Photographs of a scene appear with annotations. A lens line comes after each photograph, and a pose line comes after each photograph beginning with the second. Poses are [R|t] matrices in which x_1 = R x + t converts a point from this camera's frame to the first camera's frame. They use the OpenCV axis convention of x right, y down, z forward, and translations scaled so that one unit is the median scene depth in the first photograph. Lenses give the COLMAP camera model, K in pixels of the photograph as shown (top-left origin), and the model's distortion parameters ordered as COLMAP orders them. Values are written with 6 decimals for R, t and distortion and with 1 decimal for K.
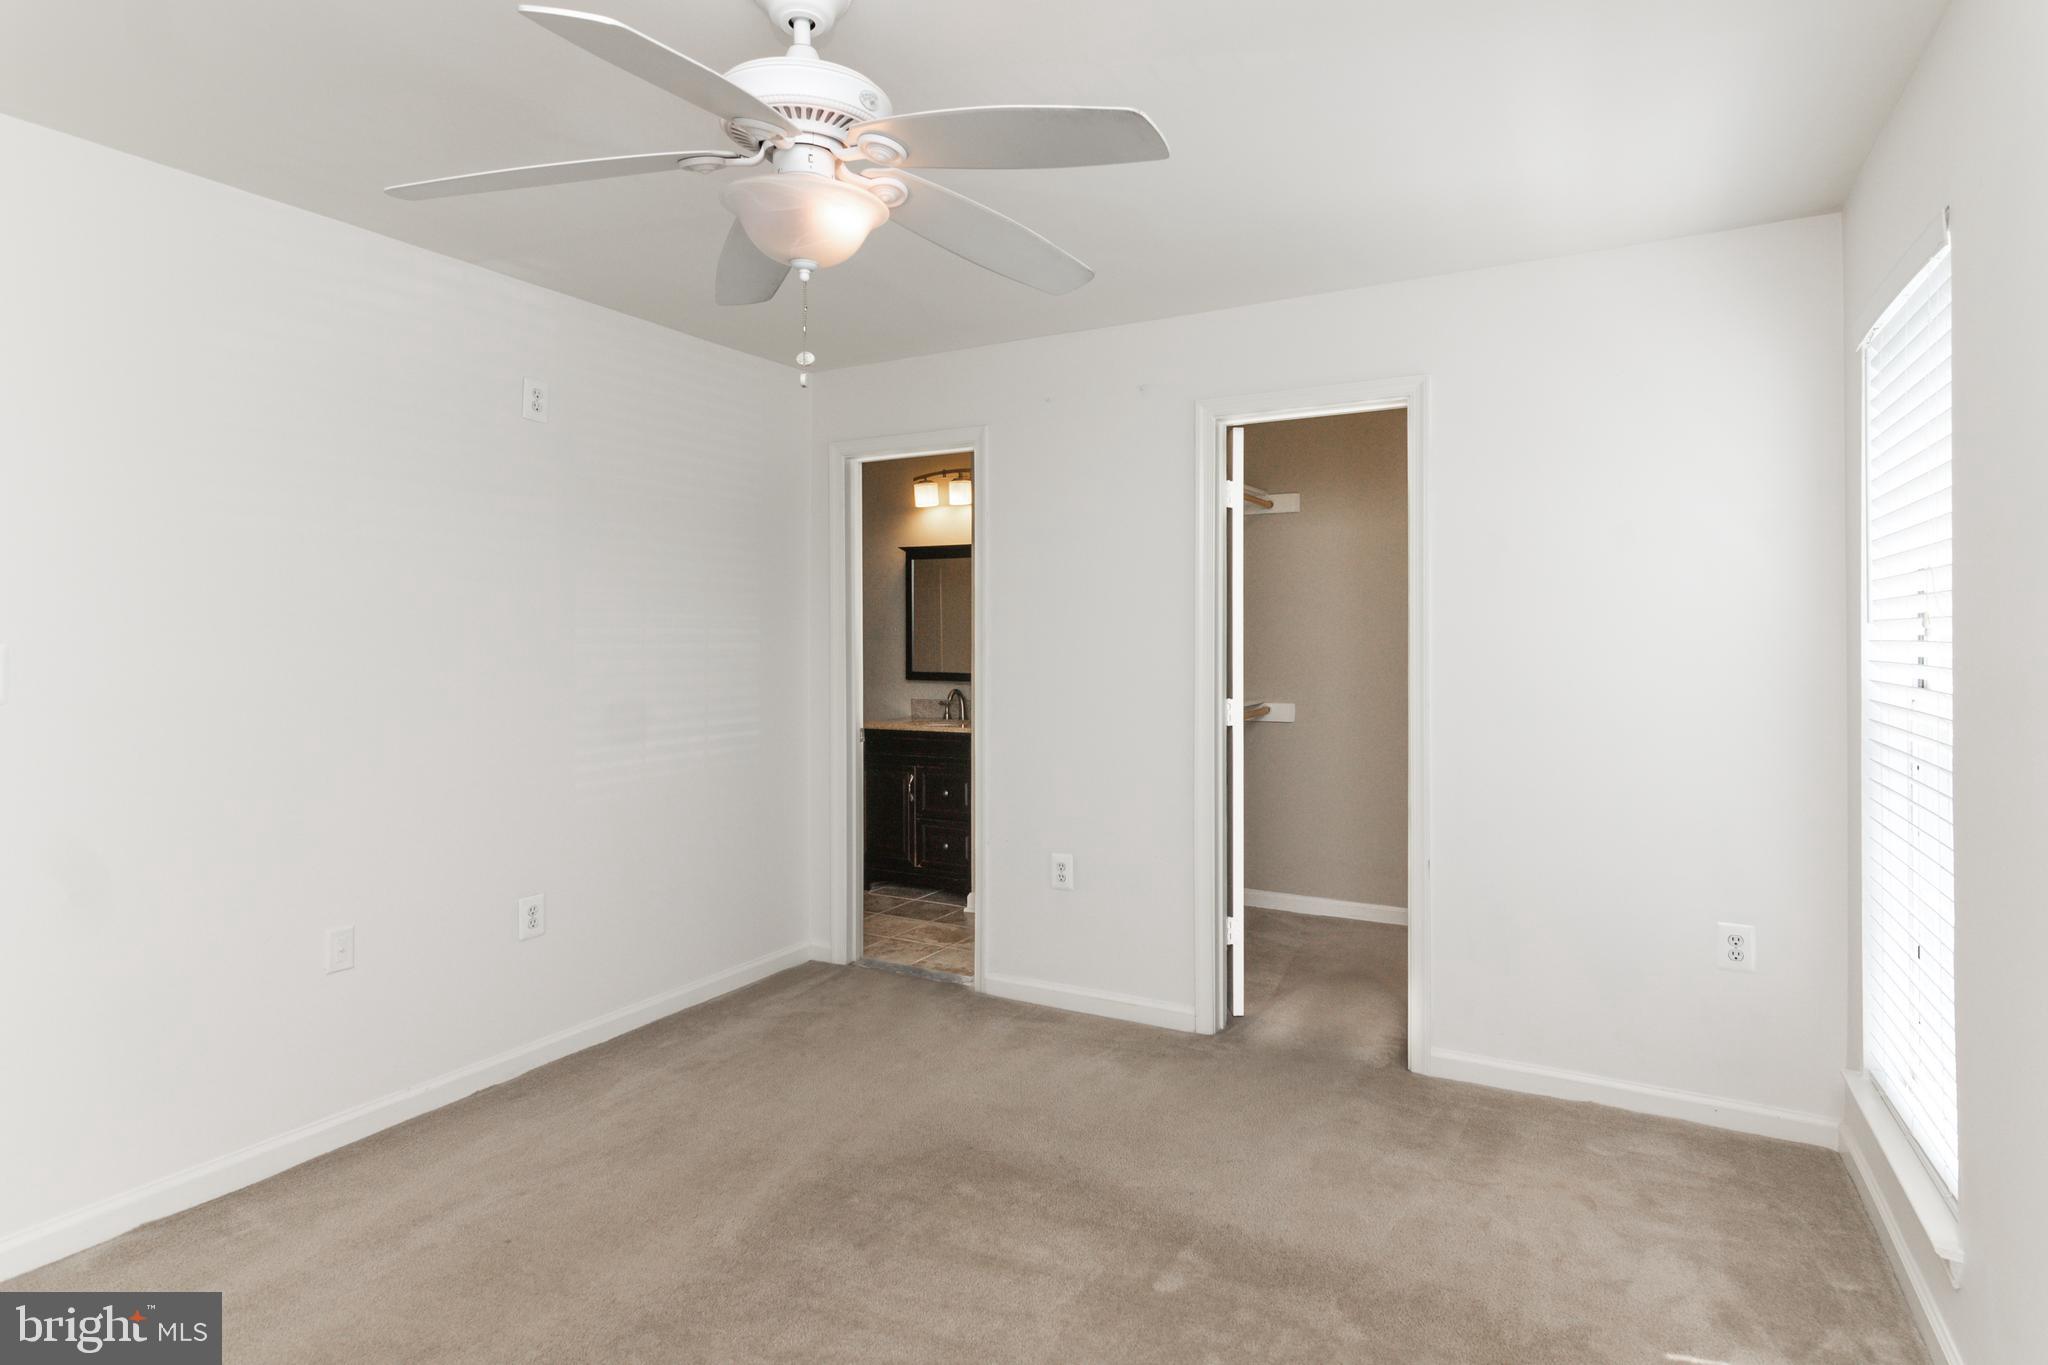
lens RADIAL K [[1053.6, 0, 1029.8], [0, 1053.6, 633.9], [0, 0, 1]] dist [0.000018, 0.000558]
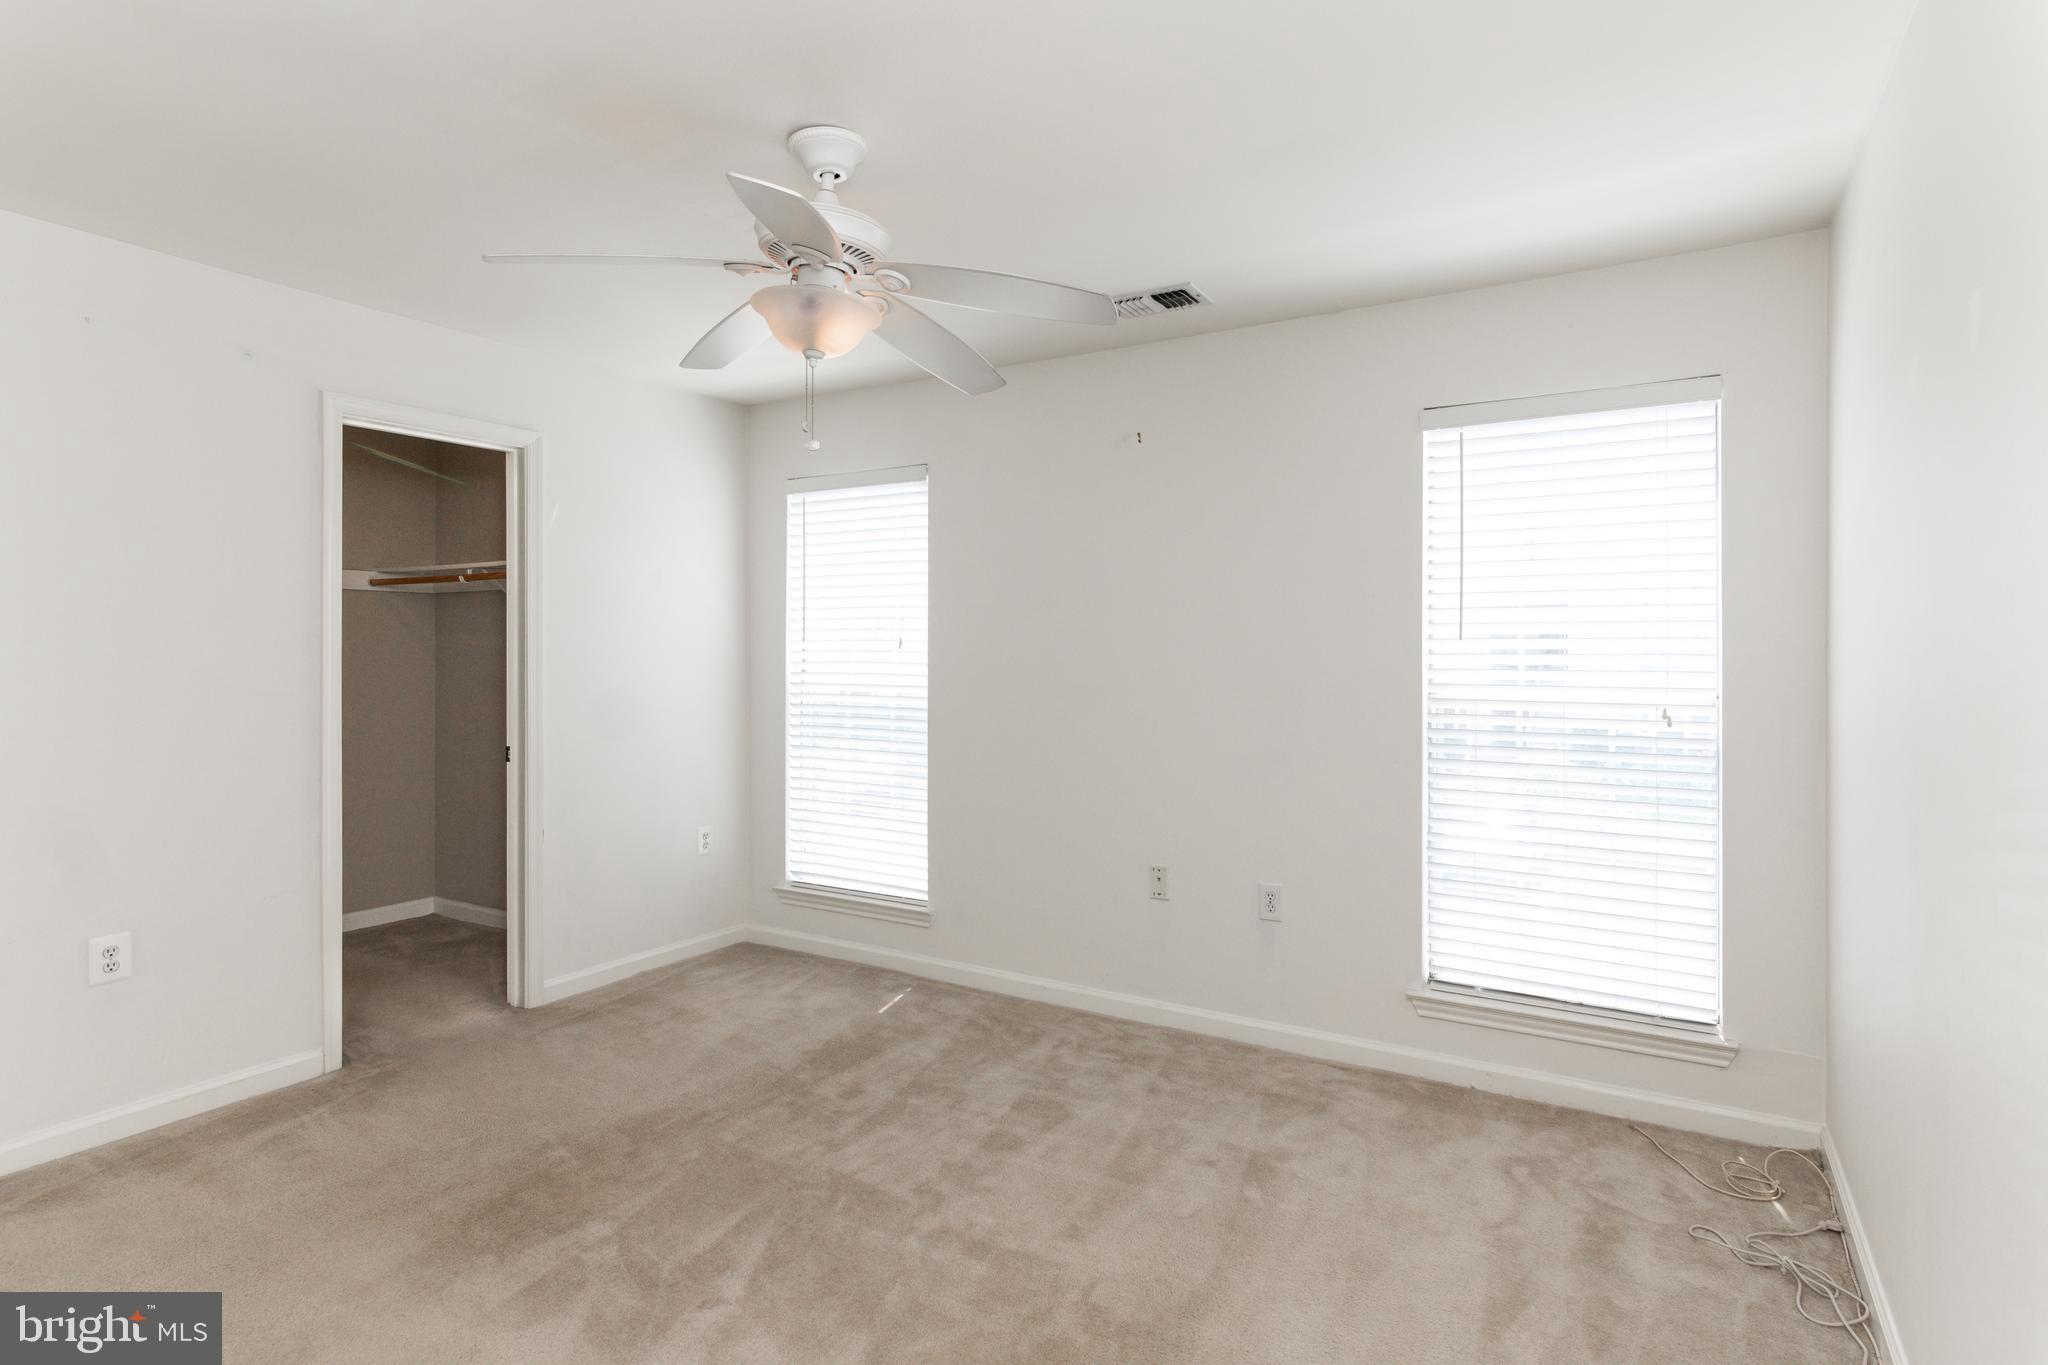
lens RADIAL K [[1048.0, 0, 1031.4], [0, 1048.0, 671.1], [0, 0, 1]] dist [-0.004358, -0.000700]
pose [[0.027240, -0.014274, 0.999527, -0.836317], [-0.021742, 0.999653, 0.014868, -0.004619], [-0.999392, -0.022137, 0.026920, 0.401558]]
